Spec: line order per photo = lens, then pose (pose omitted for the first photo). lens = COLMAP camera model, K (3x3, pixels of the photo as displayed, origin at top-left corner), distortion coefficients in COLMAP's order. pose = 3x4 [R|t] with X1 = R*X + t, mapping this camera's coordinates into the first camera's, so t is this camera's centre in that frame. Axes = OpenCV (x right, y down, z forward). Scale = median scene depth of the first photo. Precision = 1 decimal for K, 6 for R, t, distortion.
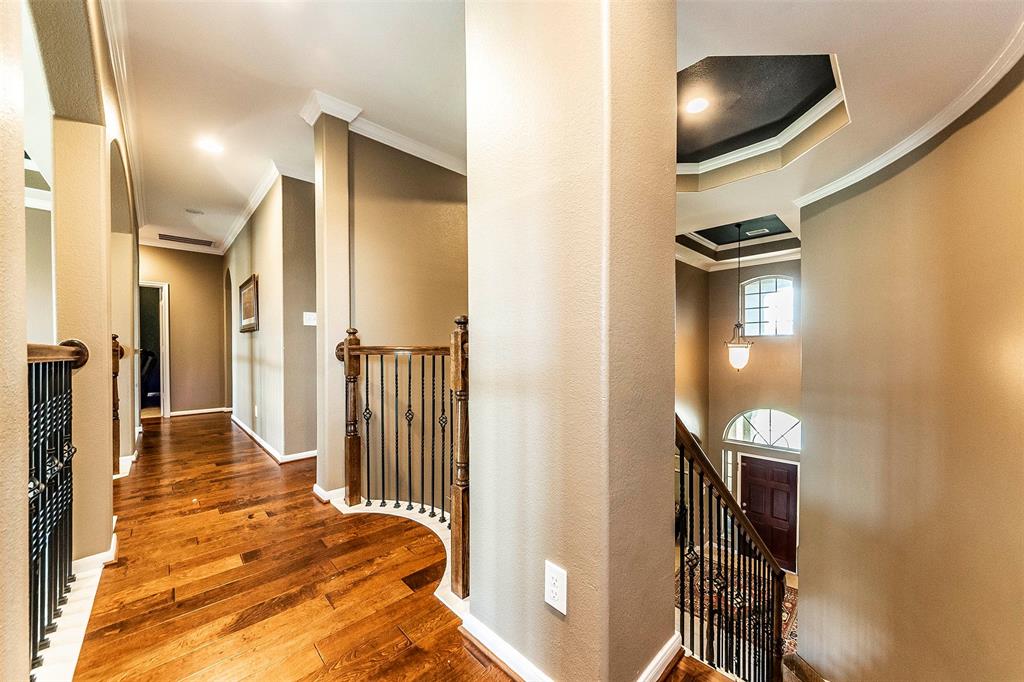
lens RADIAL K [[369.4, 0, 513.4], [0, 369.4, 347.5], [0, 0, 1]] dist [0.000372, -0.001000]
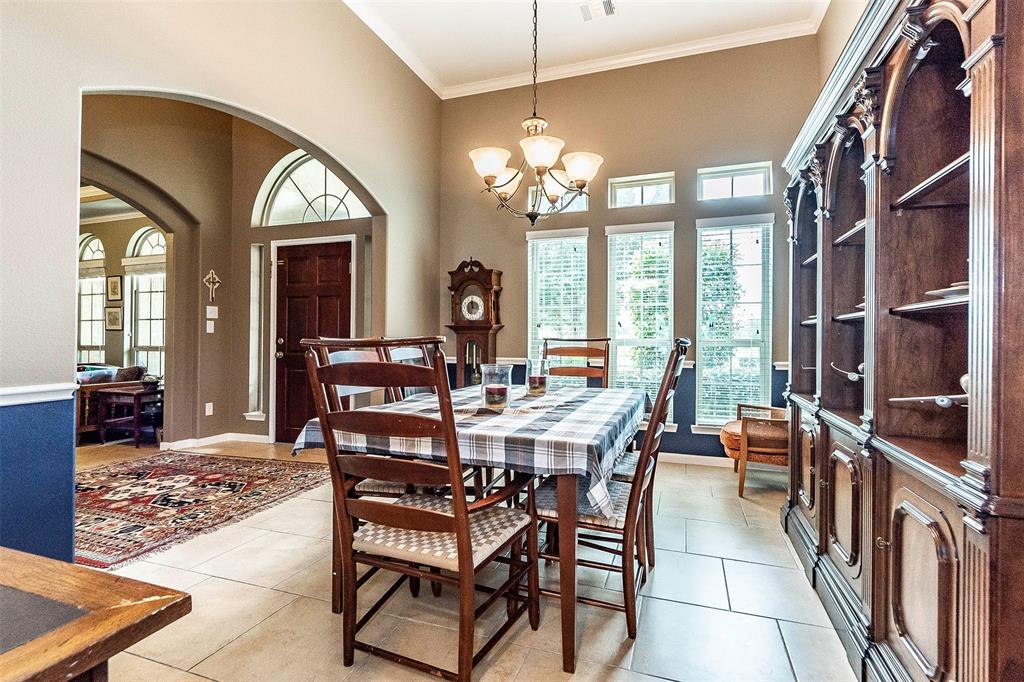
lens RADIAL K [[493.9, 0, 512.2], [0, 493.9, 333.2], [0, 0, 1]] dist [-0.006486, -0.001287]
pose [[0.895417, 0.005006, 0.445201, 0.617721], [-0.001325, 0.999962, -0.008578, 0.425495], [-0.445227, 0.007091, 0.895389, 0.256160]]
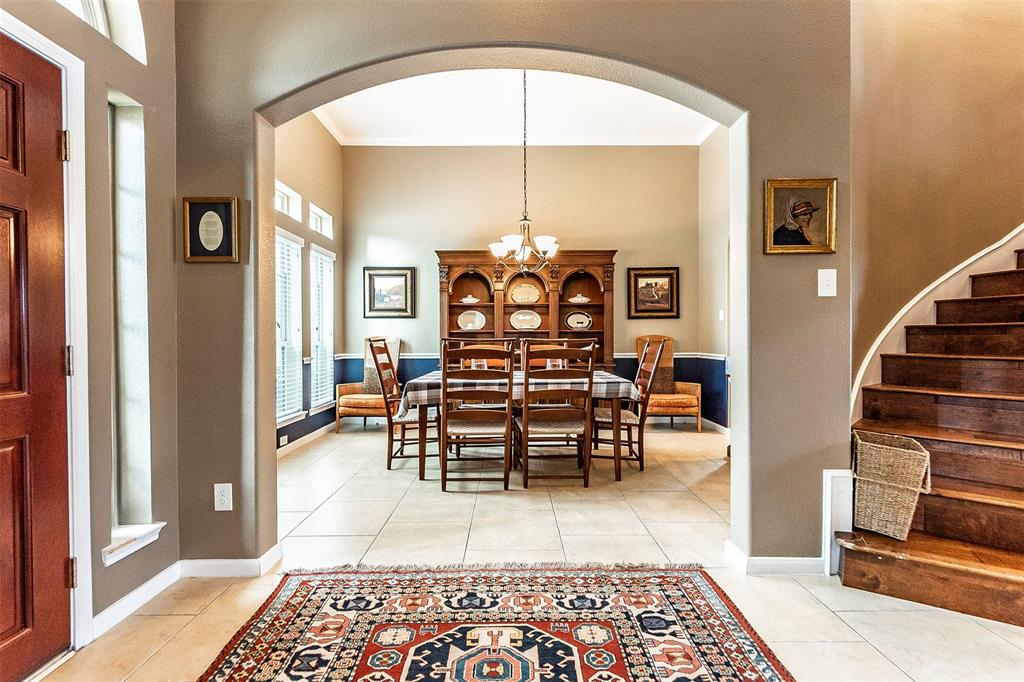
lens RADIAL K [[429.4, 0, 519.9], [0, 429.4, 345.6], [0, 0, 1]] dist [0.000319, -0.000478]
pose [[-0.728526, -0.006152, 0.684991, 0.424586], [0.005118, 0.999883, 0.014423, 0.426870], [-0.684999, 0.014013, -0.728409, 0.930151]]
